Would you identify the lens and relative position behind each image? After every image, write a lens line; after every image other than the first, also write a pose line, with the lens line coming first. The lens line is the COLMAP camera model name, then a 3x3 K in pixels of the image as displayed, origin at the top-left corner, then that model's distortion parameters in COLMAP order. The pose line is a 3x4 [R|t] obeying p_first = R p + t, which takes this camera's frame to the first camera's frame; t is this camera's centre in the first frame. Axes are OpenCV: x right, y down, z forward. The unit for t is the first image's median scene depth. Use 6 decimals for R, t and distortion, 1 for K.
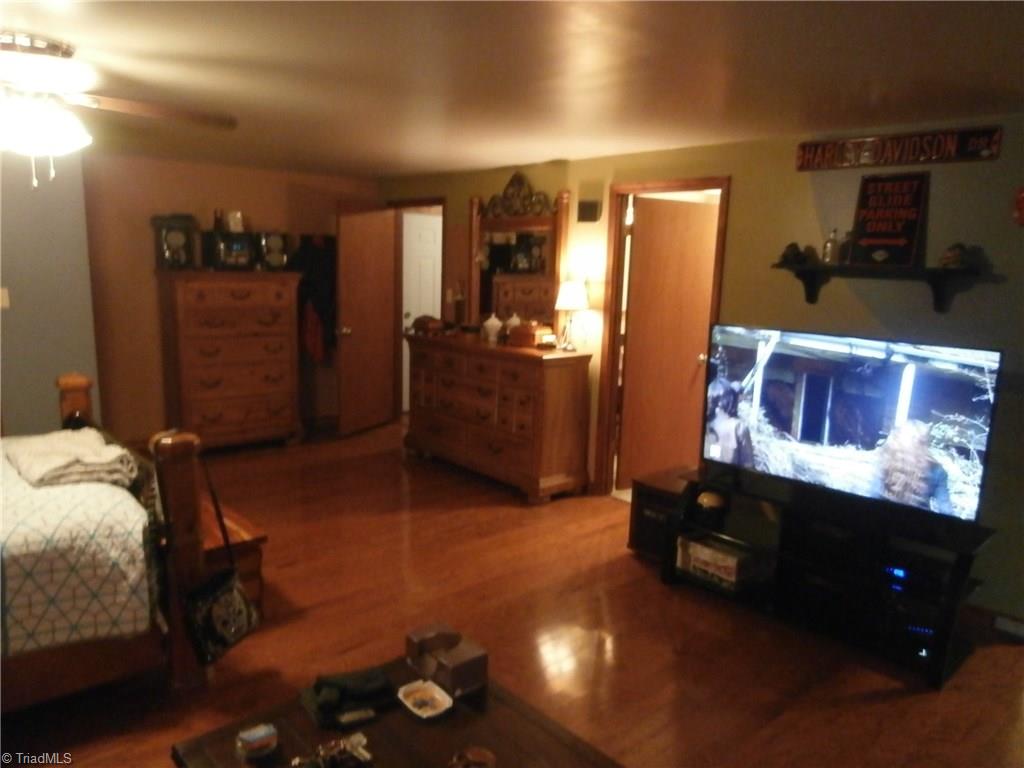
lens RADIAL K [[737.8, 0, 523.9], [0, 737.8, 396.9], [0, 0, 1]] dist [-0.012053, -0.001849]
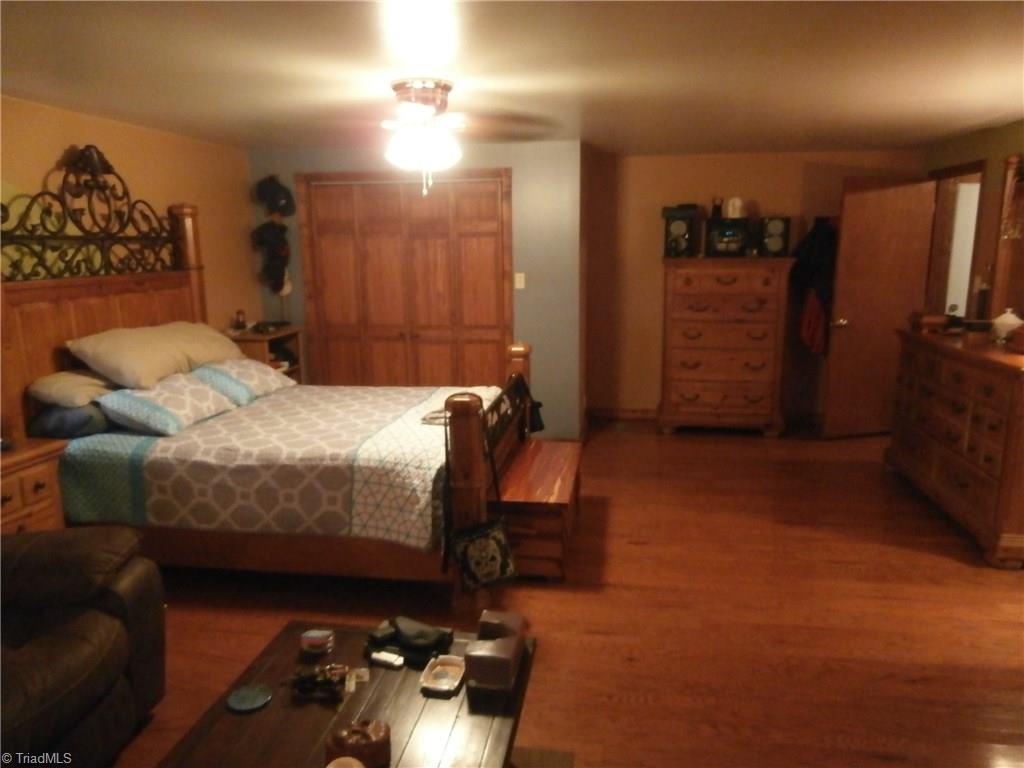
lens RADIAL K [[737.8, 0, 523.9], [0, 737.8, 396.9], [0, 0, 1]] dist [-0.012053, -0.001849]
pose [[0.642952, 0.125238, -0.755598, 0.250980], [-0.113798, 0.991211, 0.067458, -0.018996], [0.757405, 0.042613, 0.651553, 0.153421]]
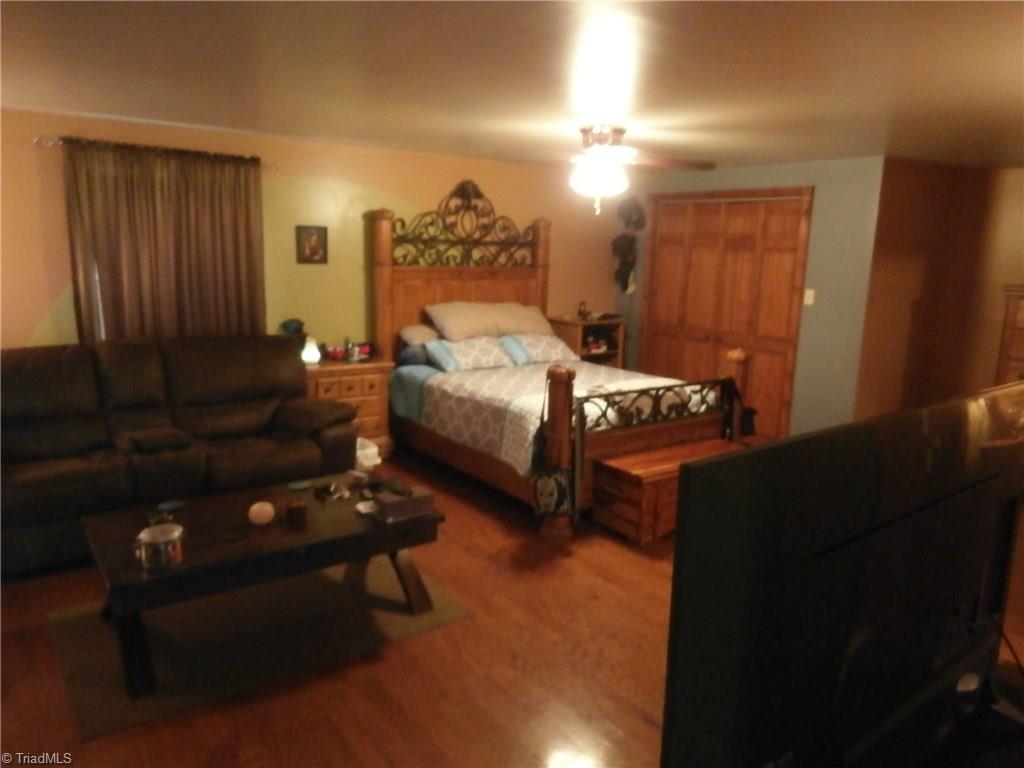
lens RADIAL K [[717.4, 0, 479.7], [0, 717.4, 384.0], [0, 0, 1]] dist [-0.004006, -0.000589]
pose [[-0.098216, 0.158369, -0.982483, 0.532868], [-0.214924, 0.960582, 0.176324, -0.074663], [0.971680, 0.228477, -0.060307, 0.480141]]
